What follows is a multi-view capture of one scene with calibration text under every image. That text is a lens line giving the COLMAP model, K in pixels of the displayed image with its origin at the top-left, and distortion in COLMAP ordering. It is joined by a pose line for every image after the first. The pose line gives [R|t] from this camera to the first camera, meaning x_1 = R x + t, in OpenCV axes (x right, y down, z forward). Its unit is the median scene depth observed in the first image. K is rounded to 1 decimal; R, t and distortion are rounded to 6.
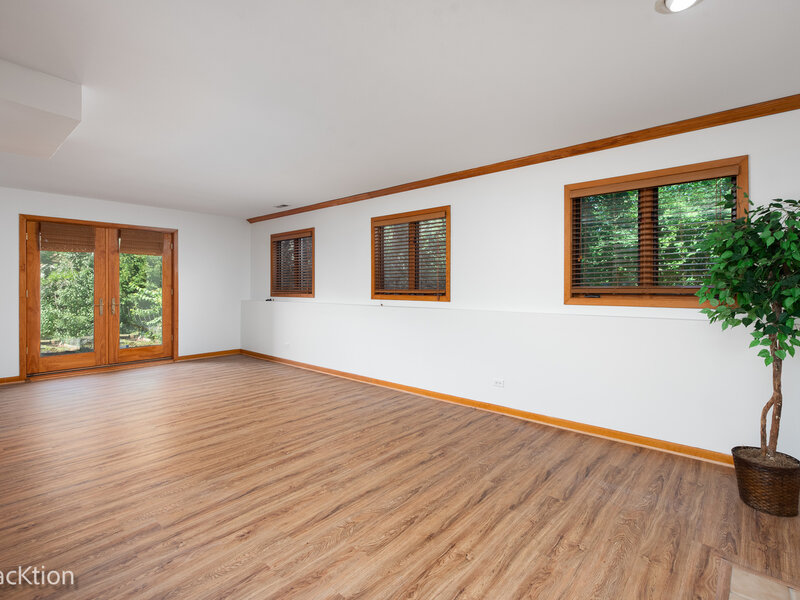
lens RADIAL K [[399.3, 0, 403.5], [0, 399.3, 294.7], [0, 0, 1]] dist [-0.003121, -0.001238]
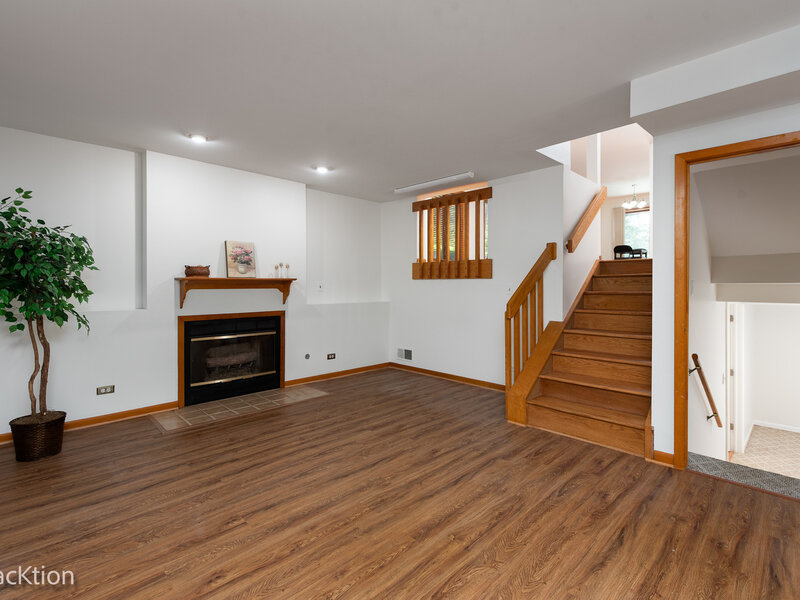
lens RADIAL K [[399.3, 0, 403.5], [0, 399.3, 294.7], [0, 0, 1]] dist [-0.003121, -0.001238]
pose [[-0.997569, -0.004918, 0.069518, -0.300549], [-0.001450, 0.998755, 0.049857, -0.042570], [-0.069676, 0.049635, -0.996334, 1.943873]]
